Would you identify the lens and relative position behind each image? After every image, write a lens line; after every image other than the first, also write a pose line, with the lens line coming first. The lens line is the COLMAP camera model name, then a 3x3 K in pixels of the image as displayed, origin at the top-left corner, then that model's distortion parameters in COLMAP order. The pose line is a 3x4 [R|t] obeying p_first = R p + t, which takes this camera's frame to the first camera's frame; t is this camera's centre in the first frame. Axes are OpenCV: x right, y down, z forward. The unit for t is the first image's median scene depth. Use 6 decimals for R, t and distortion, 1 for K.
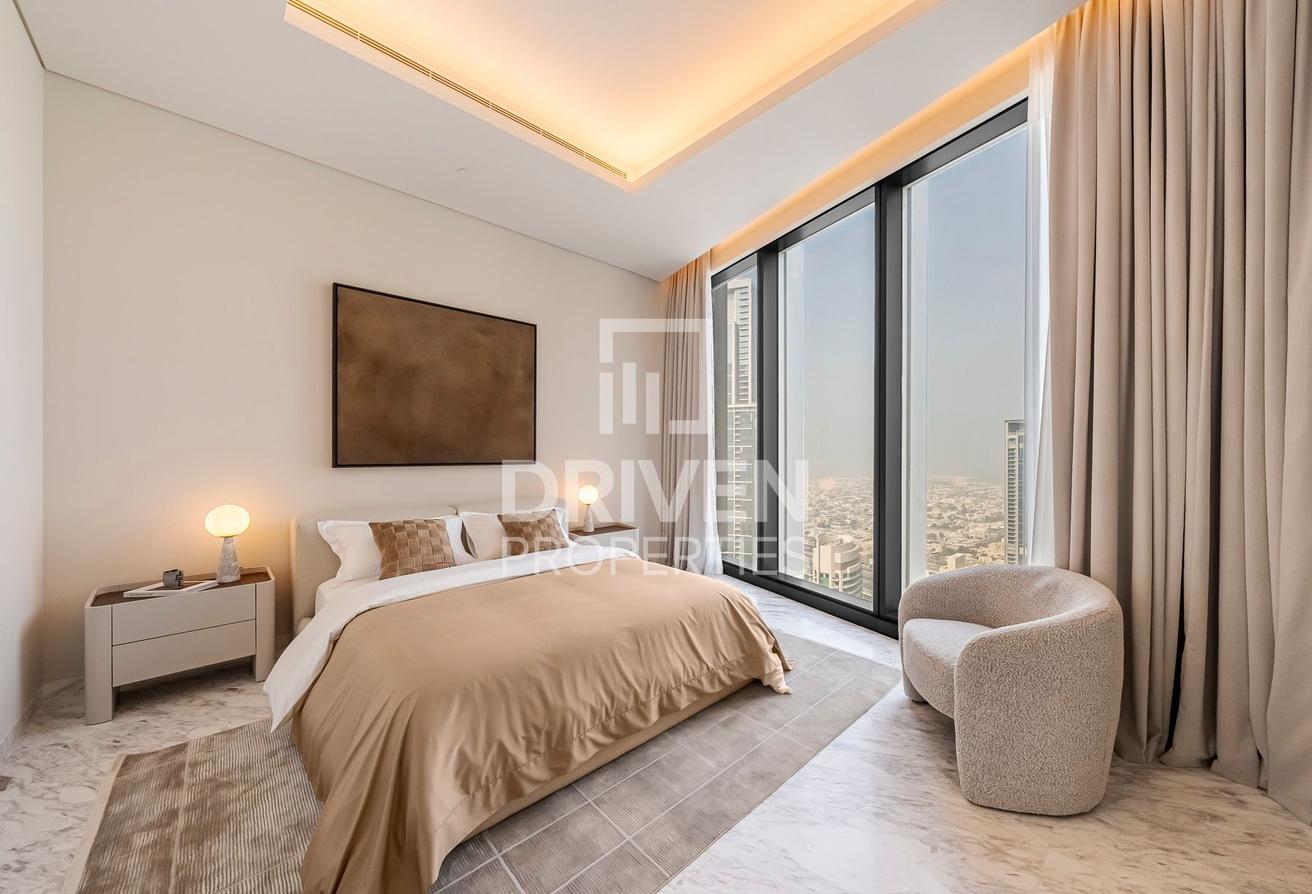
lens RADIAL K [[462.1, 0, 728.3], [0, 462.1, 452.5], [0, 0, 1]] dist [0.000426, -0.000024]
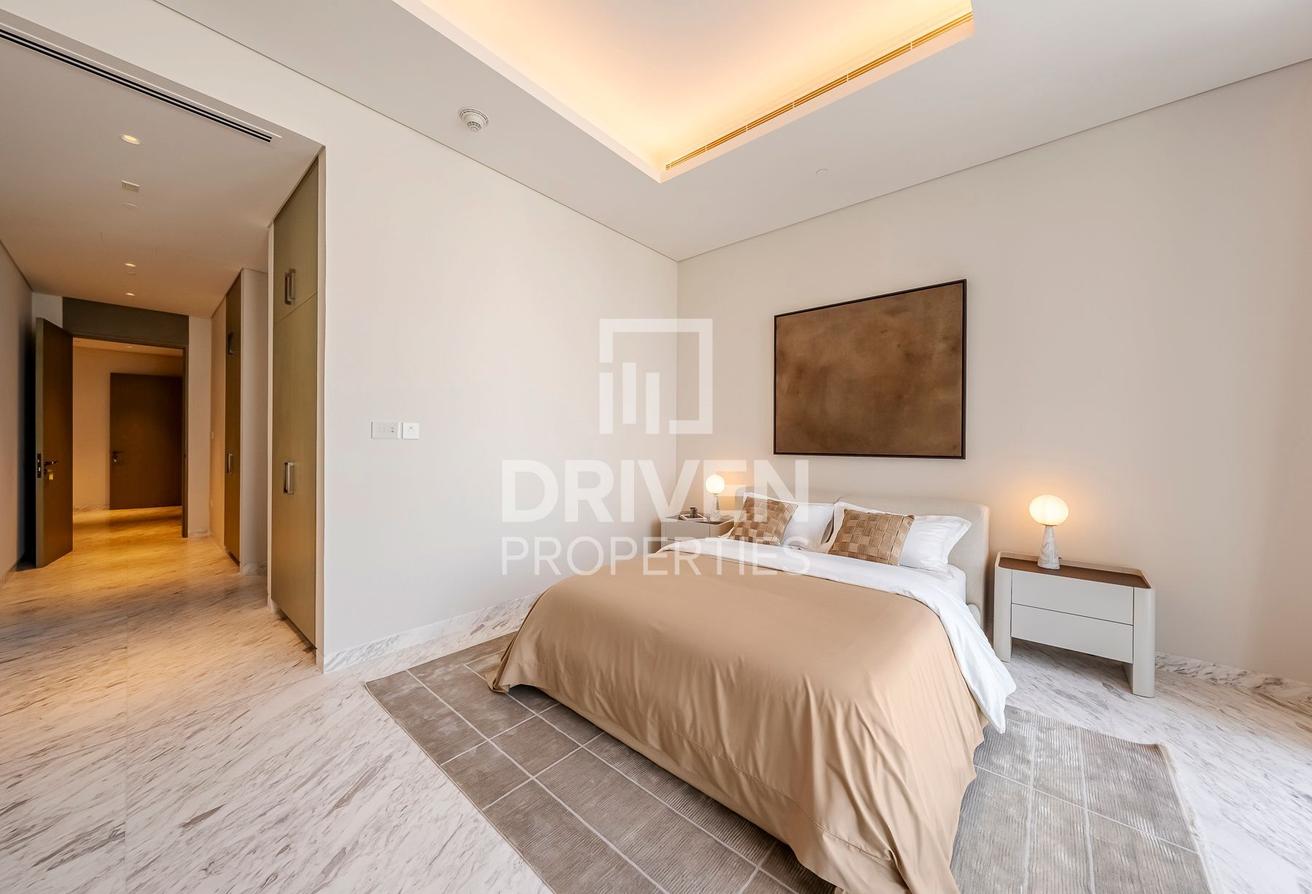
lens RADIAL K [[457.0, 0, 651.6], [0, 457.0, 443.4], [0, 0, 1]] dist [0.000362, -0.000142]
pose [[0.030214, 0.010682, -0.999486, 0.420475], [0.002138, 0.999940, 0.010752, -0.012407], [0.999541, -0.002462, 0.030189, 0.558899]]
